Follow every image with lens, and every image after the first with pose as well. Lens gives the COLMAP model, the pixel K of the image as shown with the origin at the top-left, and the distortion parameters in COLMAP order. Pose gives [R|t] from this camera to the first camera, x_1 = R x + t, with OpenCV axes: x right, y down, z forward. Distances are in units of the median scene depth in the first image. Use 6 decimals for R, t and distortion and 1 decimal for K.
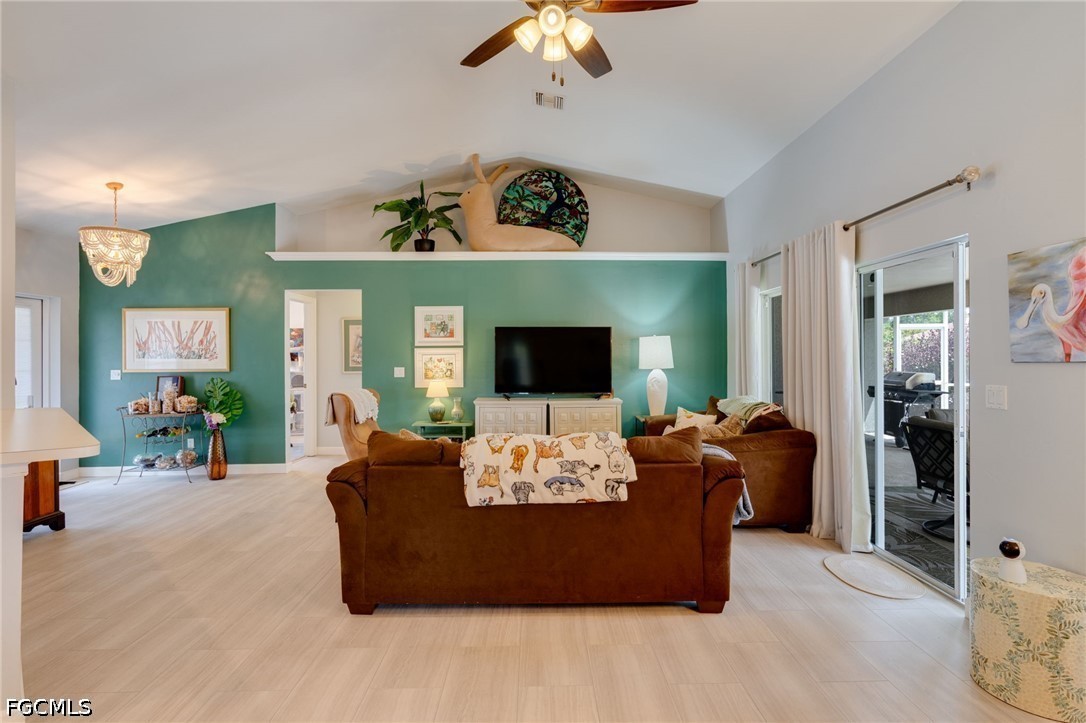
lens RADIAL K [[528.2, 0, 546.0], [0, 528.2, 357.3], [0, 0, 1]] dist [0.002936, 0.000544]
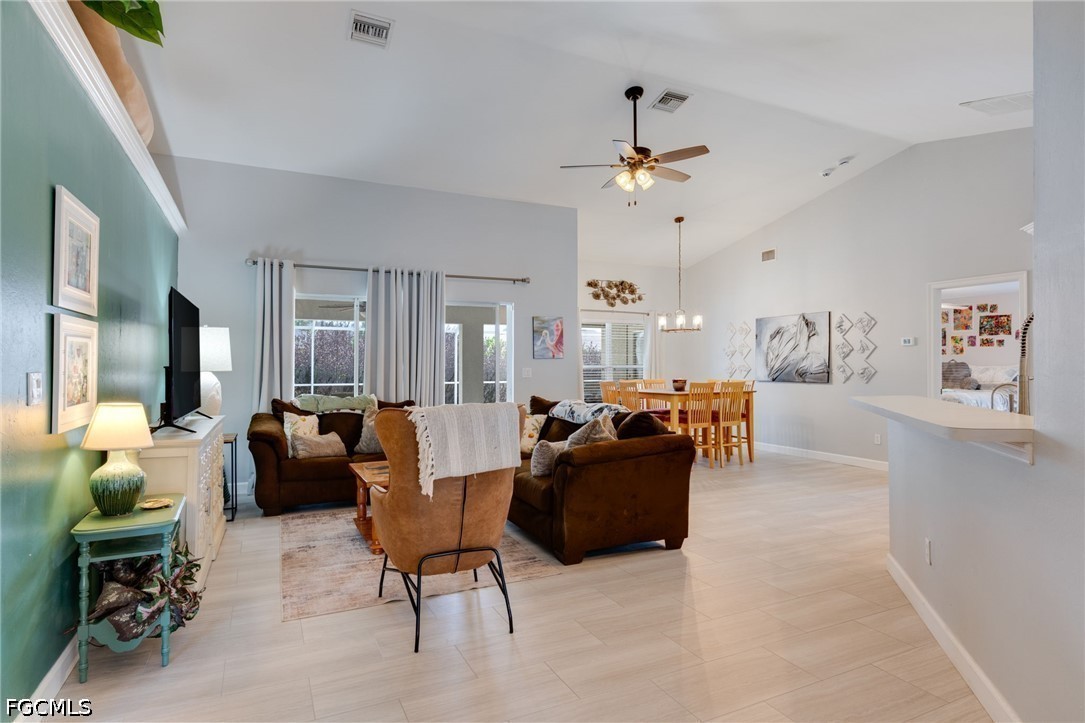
lens RADIAL K [[575.3, 0, 554.1], [0, 575.3, 353.1], [0, 0, 1]] dist [-0.003166, -0.000268]
pose [[-0.426152, 0.021383, 0.904399, -0.682685], [0.005840, 0.999765, -0.020886, 0.016908], [-0.904633, -0.003619, -0.426177, 0.849951]]
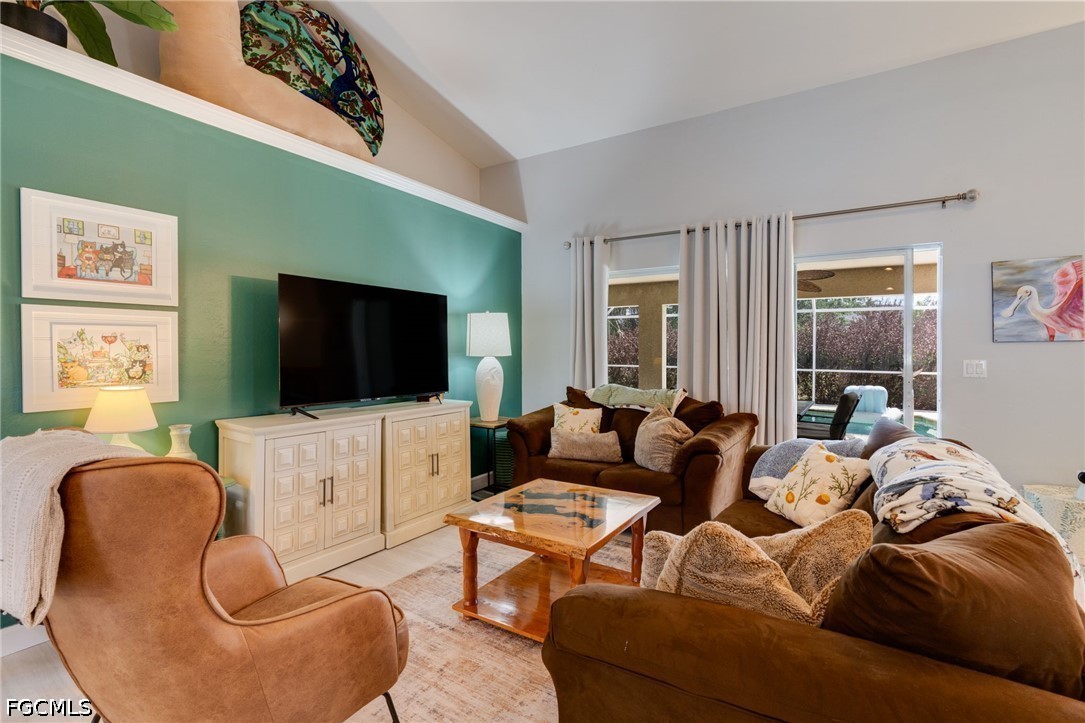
lens RADIAL K [[500.4, 0, 544.1], [0, 500.4, 353.9], [0, 0, 1]] dist [0.002256, 0.000538]
pose [[0.550409, -0.004788, 0.834881, -0.333199], [-0.002413, 0.999970, 0.007325, 0.013482], [-0.834892, -0.006046, 0.550381, 0.506937]]
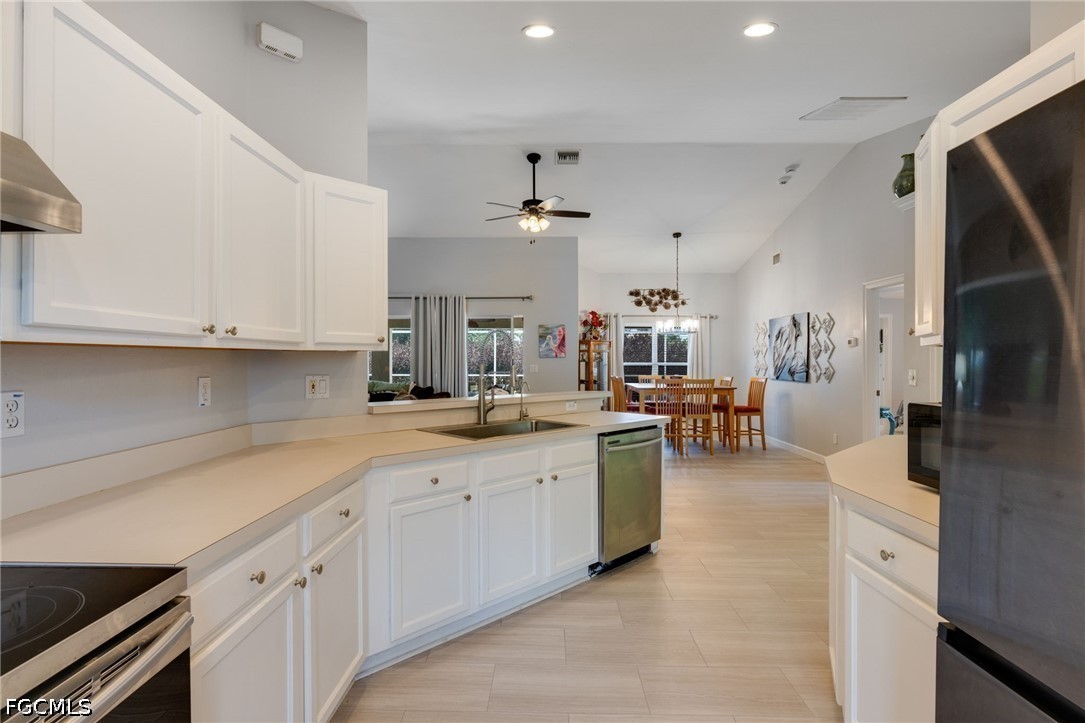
lens RADIAL K [[527.8, 0, 545.5], [0, 527.8, 357.3], [0, 0, 1]] dist [0.002936, 0.000544]
pose [[0.019512, 0.005443, 0.999795, -0.986003], [0.000223, 0.999985, -0.005448, 0.010634], [-0.999810, 0.000330, 0.019511, 0.363215]]
